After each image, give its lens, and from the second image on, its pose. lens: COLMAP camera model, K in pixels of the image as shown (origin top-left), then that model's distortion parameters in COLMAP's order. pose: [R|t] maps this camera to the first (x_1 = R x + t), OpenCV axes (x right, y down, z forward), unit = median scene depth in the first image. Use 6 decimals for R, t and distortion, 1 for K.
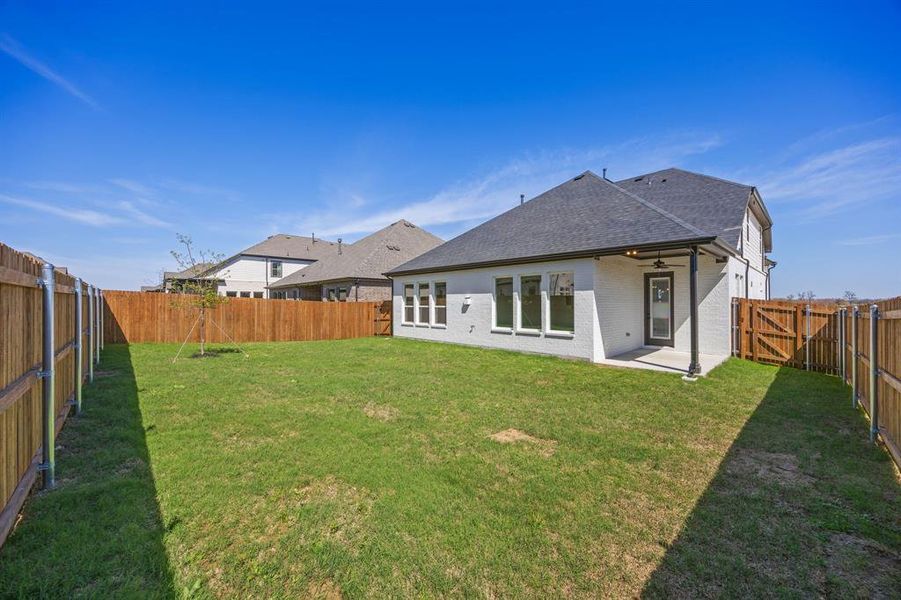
lens RADIAL K [[343.2, 0, 456.3], [0, 343.2, 302.4], [0, 0, 1]] dist [-0.003119, 0.001371]
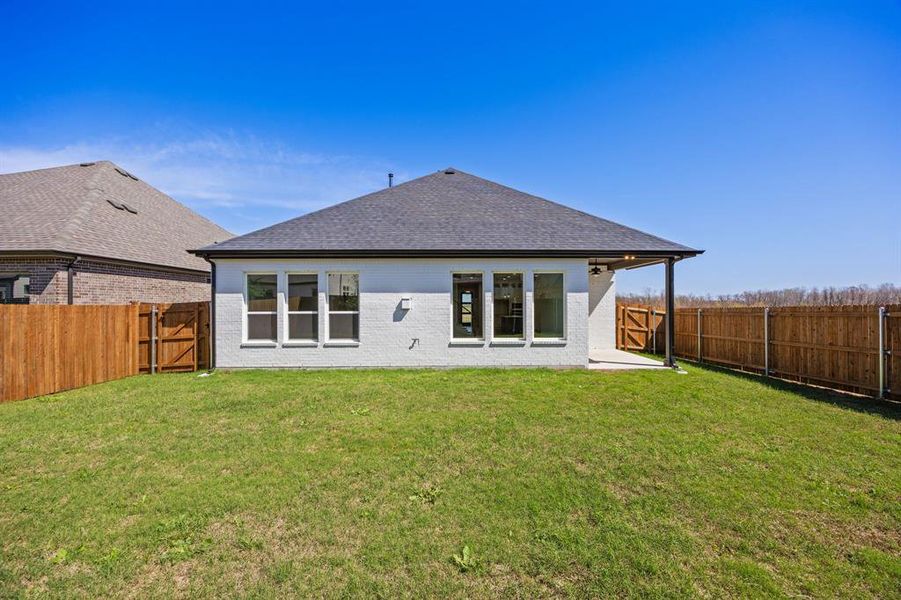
lens RADIAL K [[343.2, 0, 450.9], [0, 343.2, 296.1], [0, 0, 1]] dist [-0.003119, 0.001371]
pose [[0.688062, 0.022801, 0.725294, -0.402974], [0.002606, 0.999422, -0.033891, 0.004340], [-0.725648, 0.025209, 0.687605, 0.453494]]
